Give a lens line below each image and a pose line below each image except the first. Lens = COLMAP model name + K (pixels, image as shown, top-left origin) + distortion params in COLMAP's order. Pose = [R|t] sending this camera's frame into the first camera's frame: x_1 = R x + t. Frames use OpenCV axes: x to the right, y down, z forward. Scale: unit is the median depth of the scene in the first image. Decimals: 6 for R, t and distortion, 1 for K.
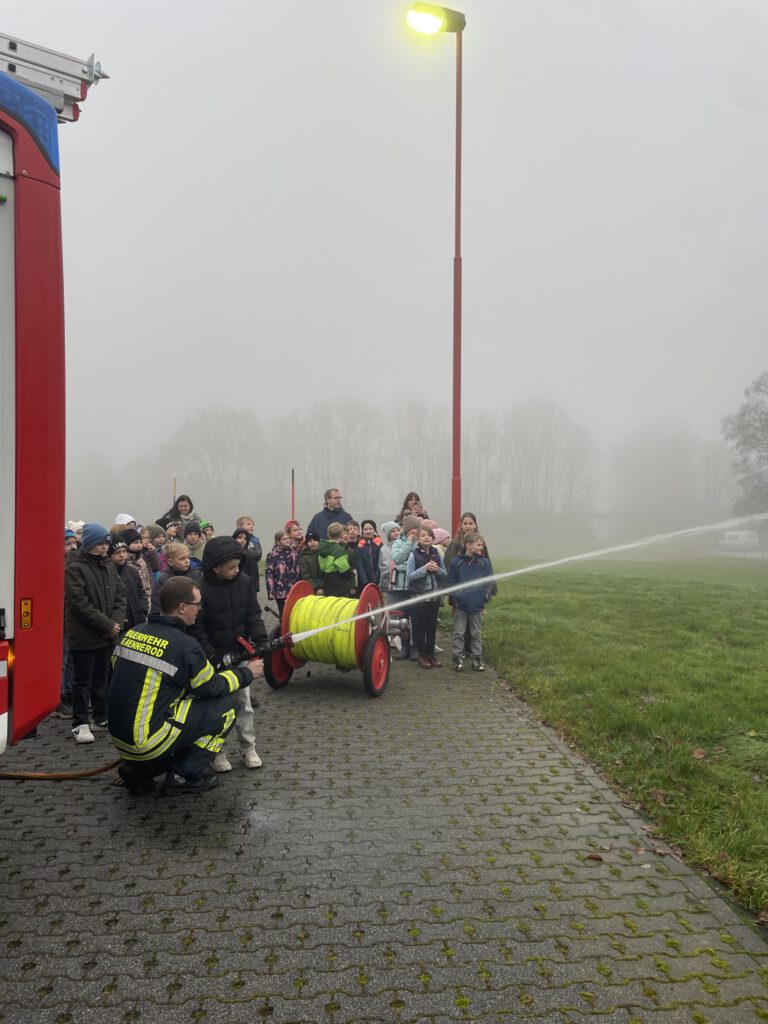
lens RADIAL K [[782.6, 0, 382.7], [0, 782.6, 493.2], [0, 0, 1]] dist [0.081957, -0.106774]
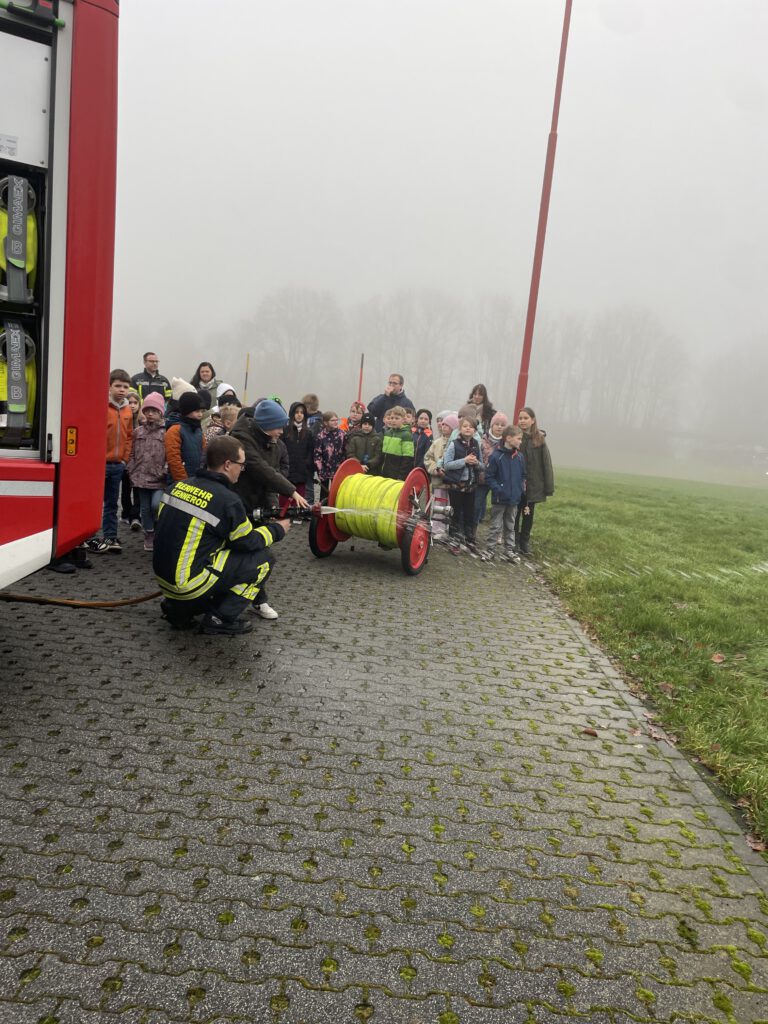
lens RADIAL K [[782.6, 0, 379.2], [0, 782.6, 509.7], [0, 0, 1]] dist [0.081957, -0.106774]
pose [[0.990848, 0.101754, -0.088695, 0.045791], [-0.087255, 0.984163, 0.154305, 0.025934], [0.102992, -0.145153, 0.984034, -0.017329]]
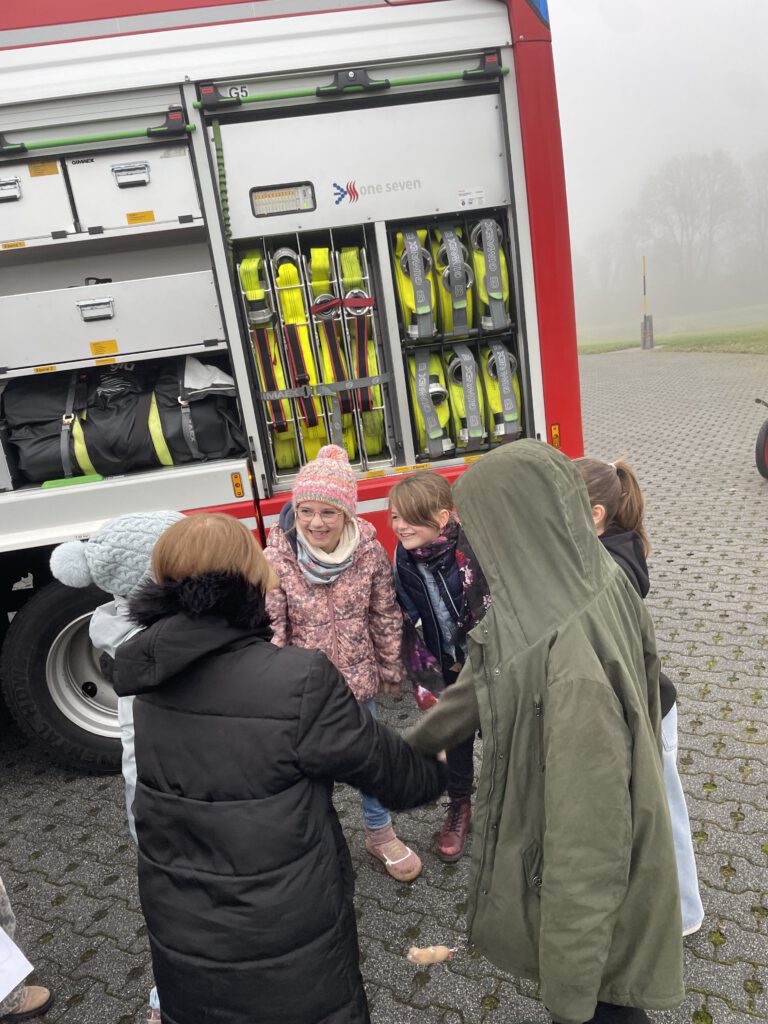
lens RADIAL K [[782.6, 0, 380.4], [0, 782.6, 510.3], [0, 0, 1]] dist [0.081957, -0.106774]
pose [[0.839296, 0.025037, -0.543097, -0.003155], [0.139746, 0.955441, 0.260008, -0.069553], [0.525407, -0.294120, 0.798399, -0.118767]]
